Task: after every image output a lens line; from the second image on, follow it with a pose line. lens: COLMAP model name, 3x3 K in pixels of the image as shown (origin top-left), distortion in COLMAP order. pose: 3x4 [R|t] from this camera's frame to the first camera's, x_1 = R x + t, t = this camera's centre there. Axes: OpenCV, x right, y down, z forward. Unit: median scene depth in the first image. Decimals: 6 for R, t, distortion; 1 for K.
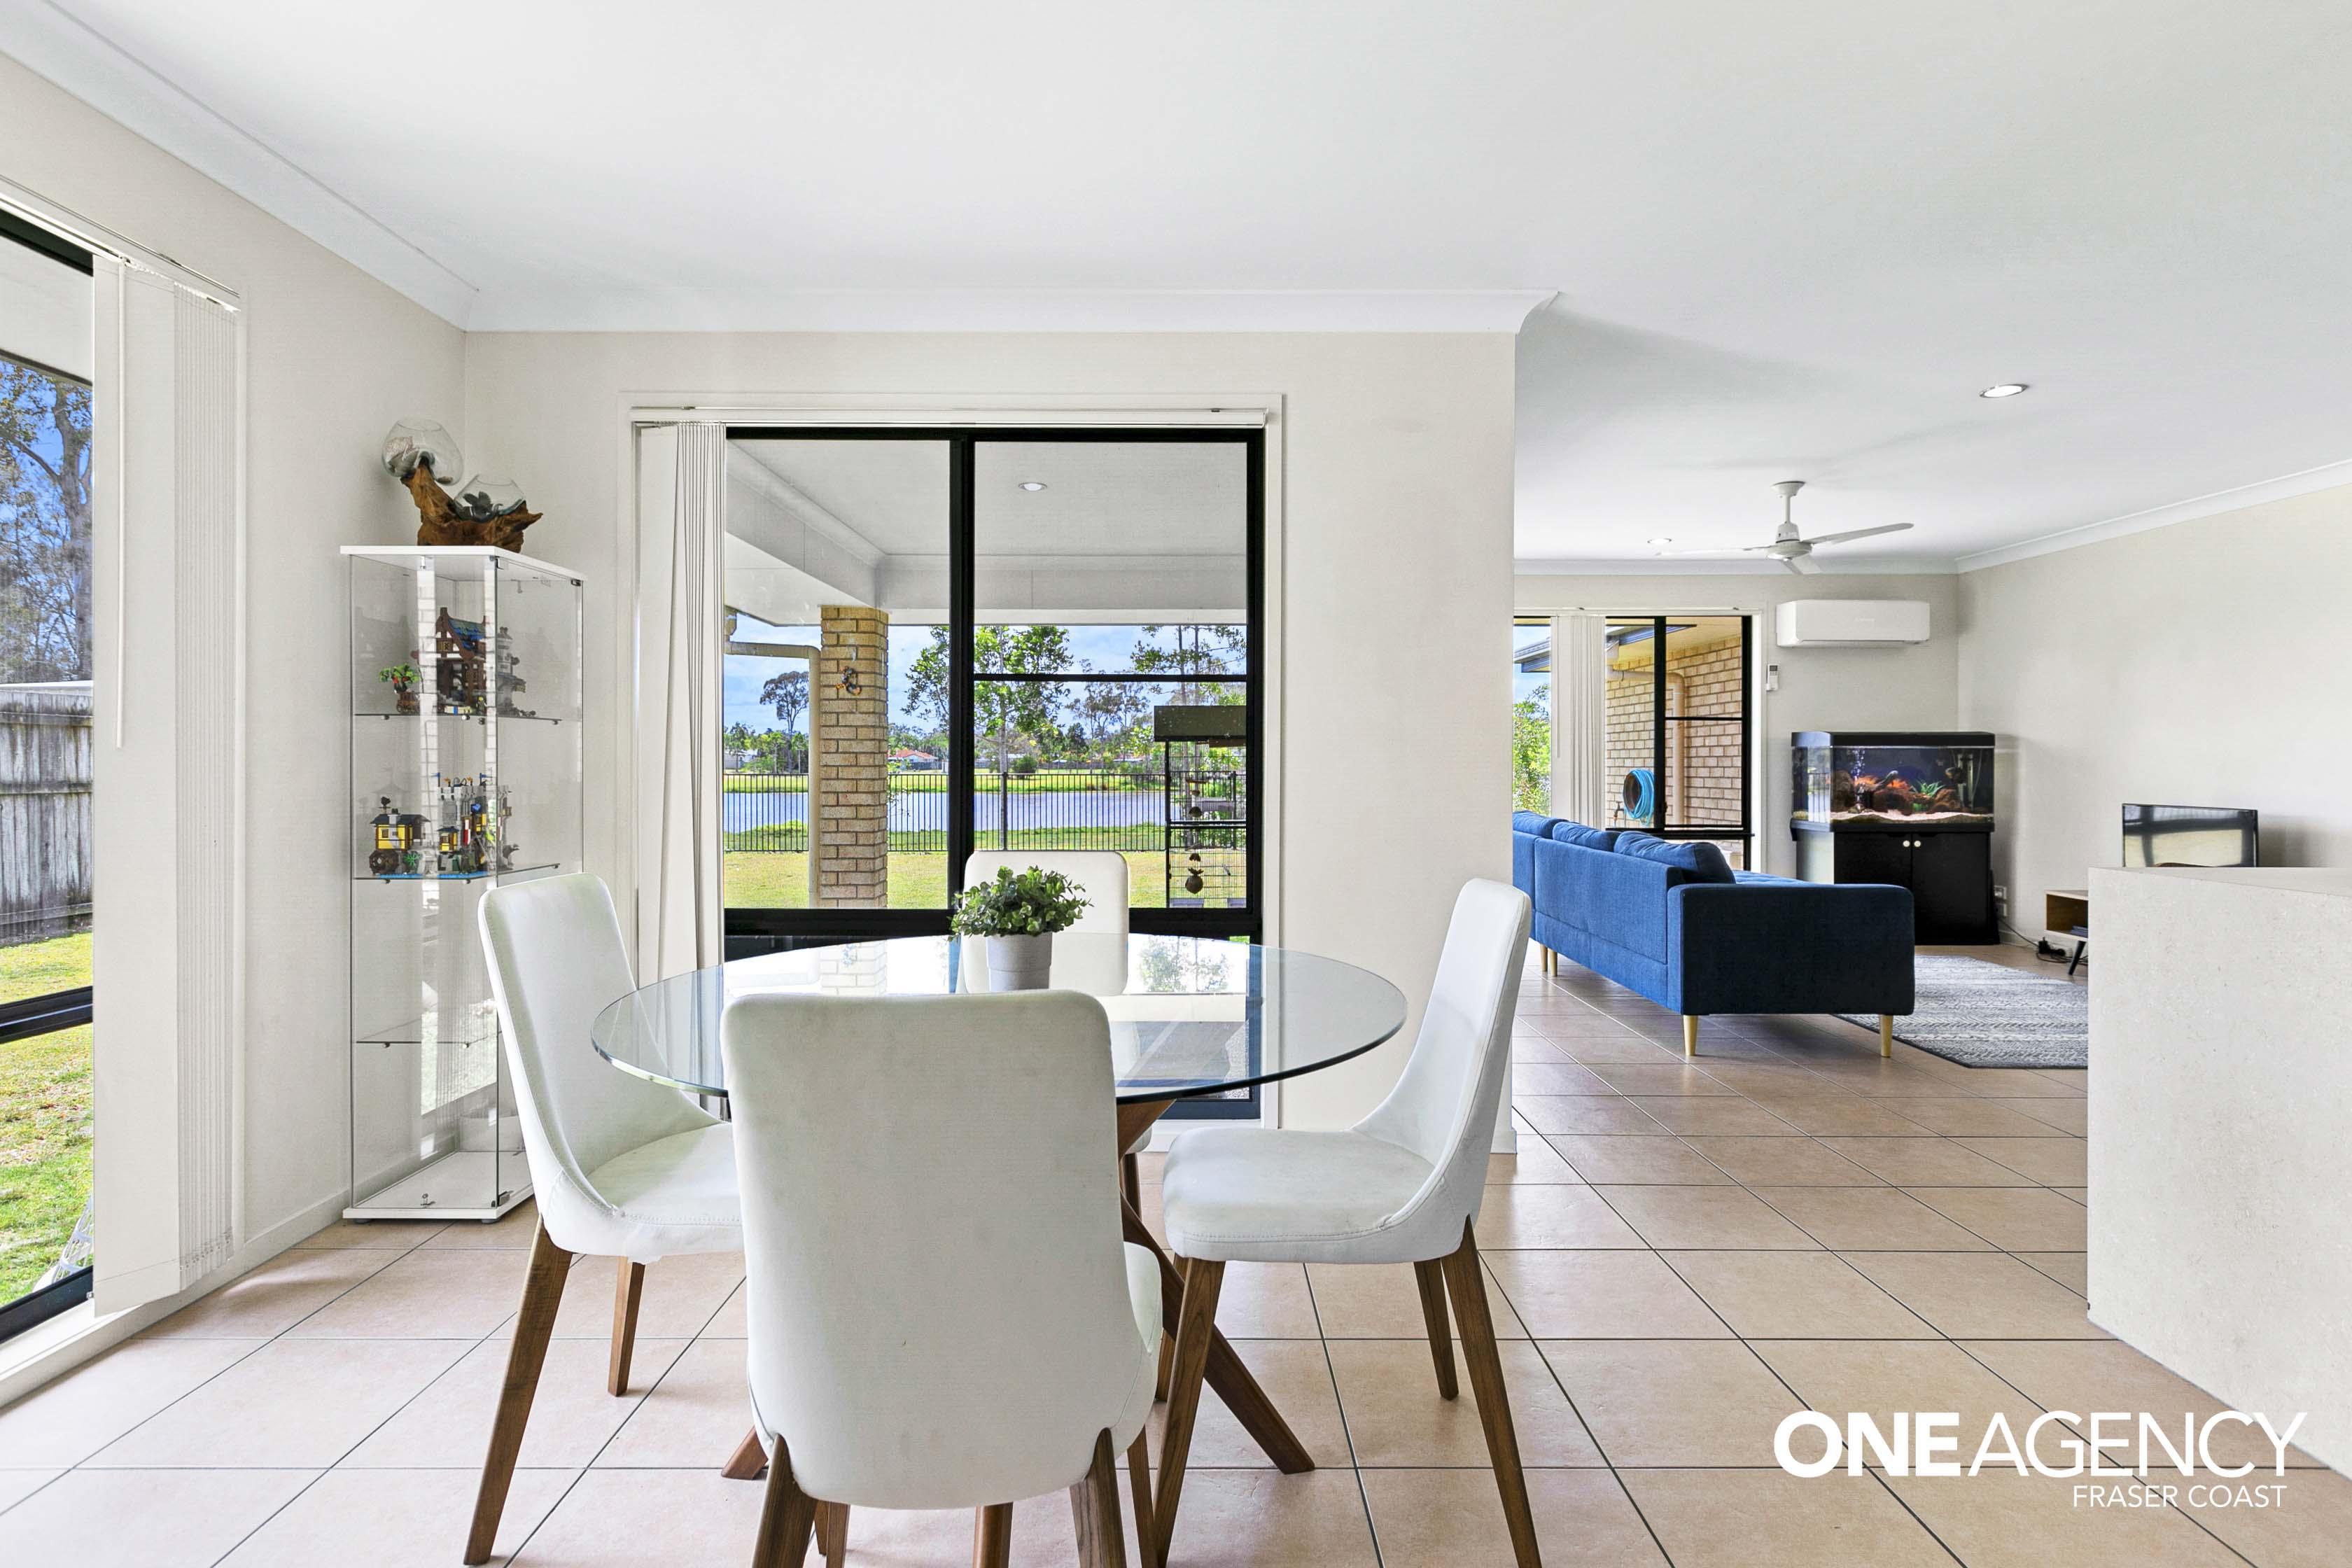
lens RADIAL K [[1136.8, 0, 1180.0], [0, 1136.8, 764.4], [0, 0, 1]] dist [-0.001098, -0.000662]
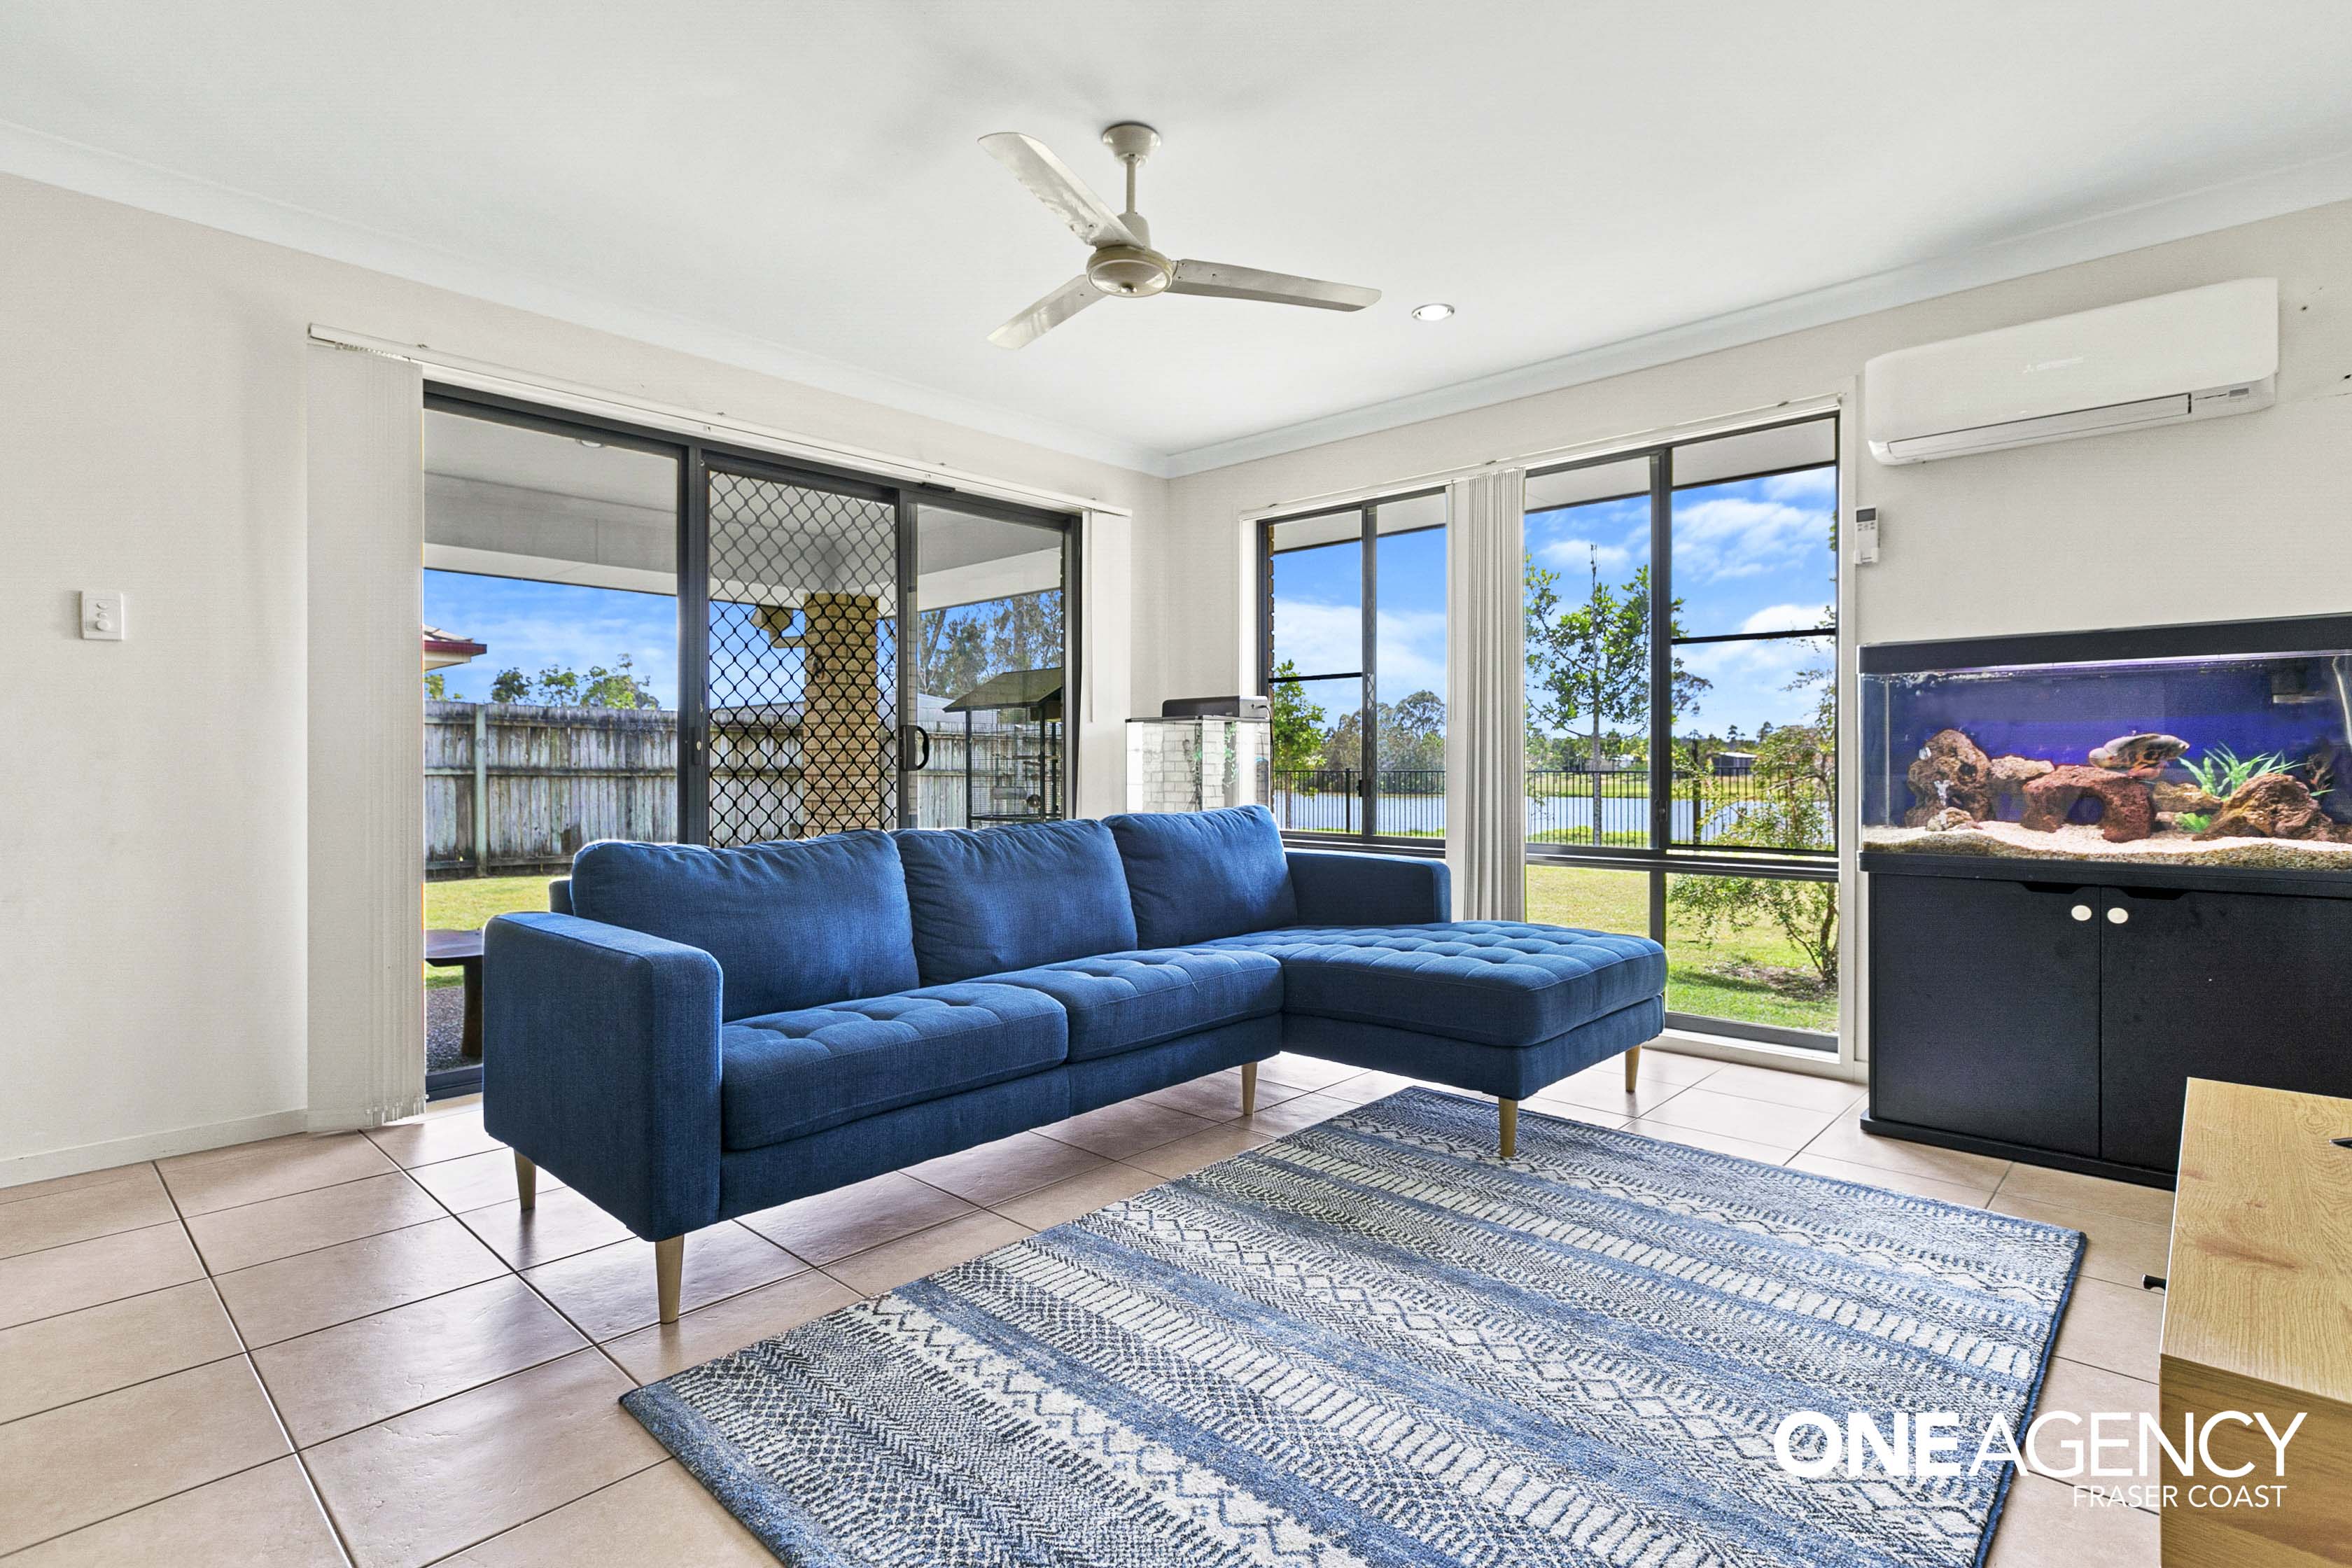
lens RADIAL K [[1136.8, 0, 1178.7], [0, 1136.8, 766.9], [0, 0, 1]] dist [-0.001098, -0.000662]
pose [[0.732979, -0.001302, -0.680250, 0.666192], [-0.000112, 0.999998, -0.002035, 0.020127], [0.680251, 0.001568, 0.732977, 0.495529]]
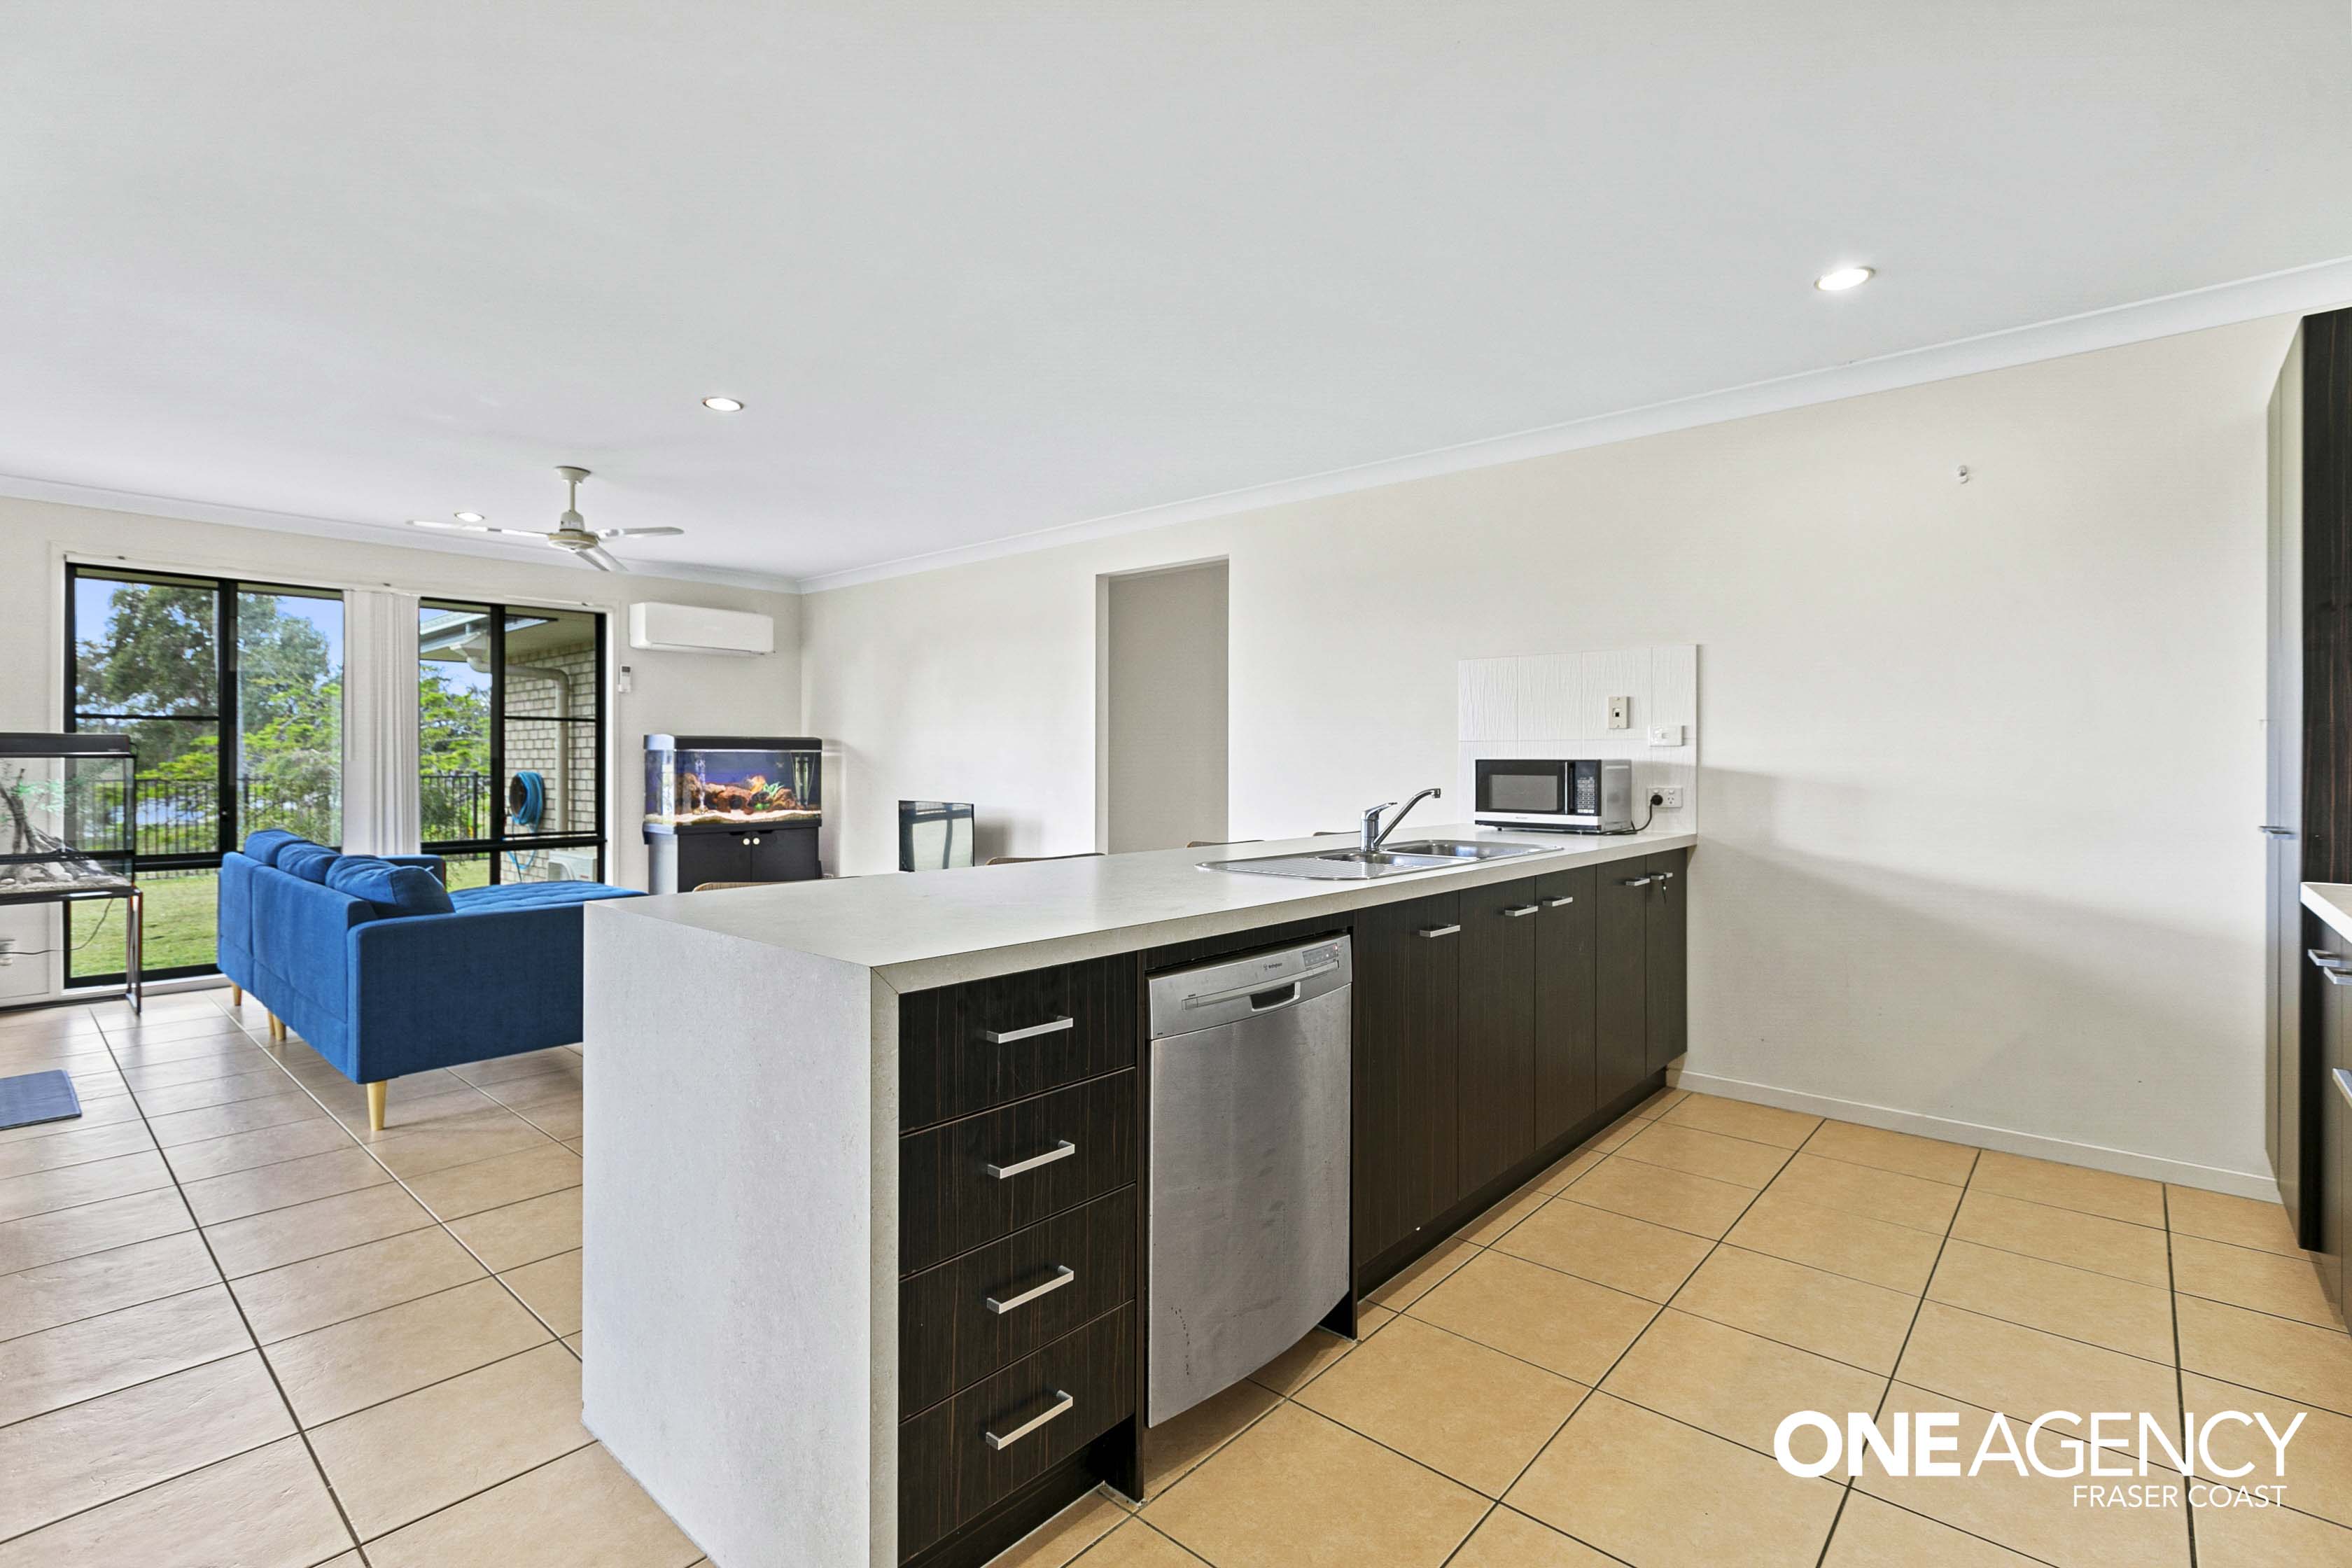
lens RADIAL K [[1063.4, 0, 1179.9], [0, 1063.4, 756.9], [0, 0, 1]] dist [-0.000454, 0.000891]
pose [[0.661598, 0.000016, 0.749858, 0.159052], [0.003279, 0.999990, -0.002914, -0.005193], [-0.749851, 0.004386, 0.661592, 0.036952]]
